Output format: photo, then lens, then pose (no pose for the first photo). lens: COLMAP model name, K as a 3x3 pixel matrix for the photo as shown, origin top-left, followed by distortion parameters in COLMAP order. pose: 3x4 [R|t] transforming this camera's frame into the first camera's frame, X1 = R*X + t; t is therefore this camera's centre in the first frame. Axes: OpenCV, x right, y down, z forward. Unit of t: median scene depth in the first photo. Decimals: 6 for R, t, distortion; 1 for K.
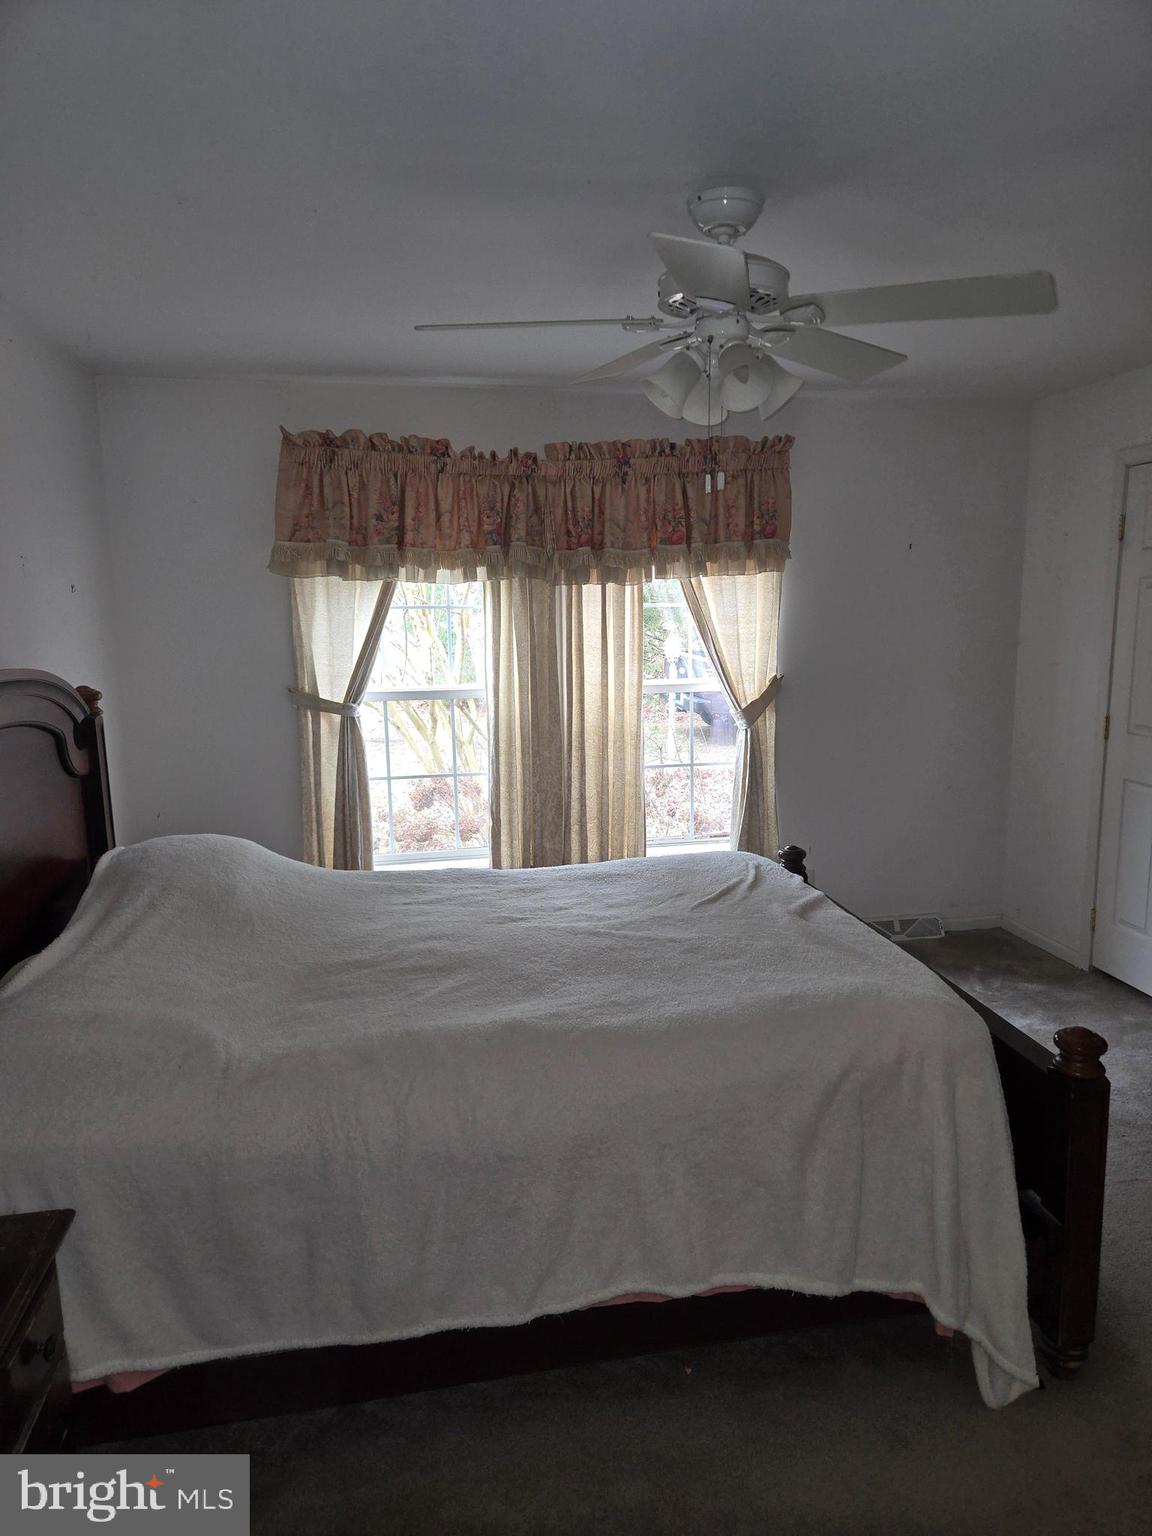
lens RADIAL K [[1027.4, 0, 595.7], [0, 1027.4, 771.2], [0, 0, 1]] dist [0.065665, -0.055053]
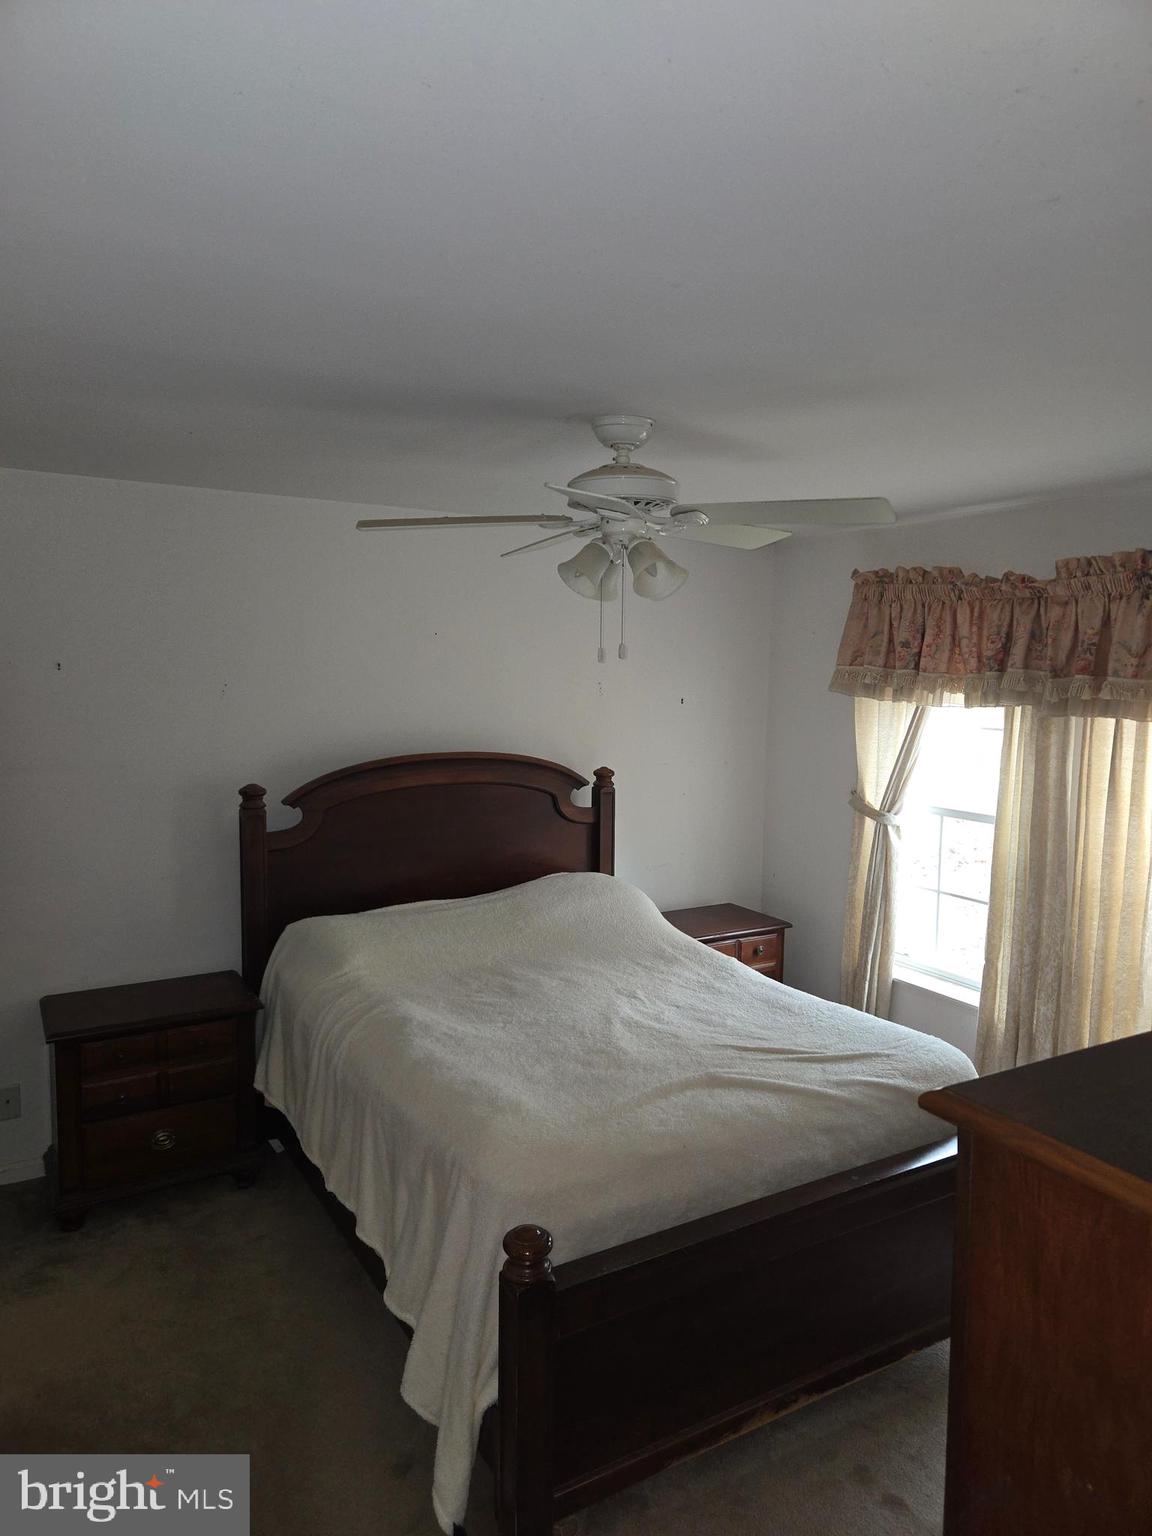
lens RADIAL K [[1027.4, 0, 595.7], [0, 1027.4, 771.2], [0, 0, 1]] dist [0.065665, -0.055053]
pose [[0.344413, 0.116934, -0.931507, 0.681061], [-0.177578, 0.982416, 0.057667, -0.119812], [0.921871, 0.145554, 0.359122, 0.335647]]
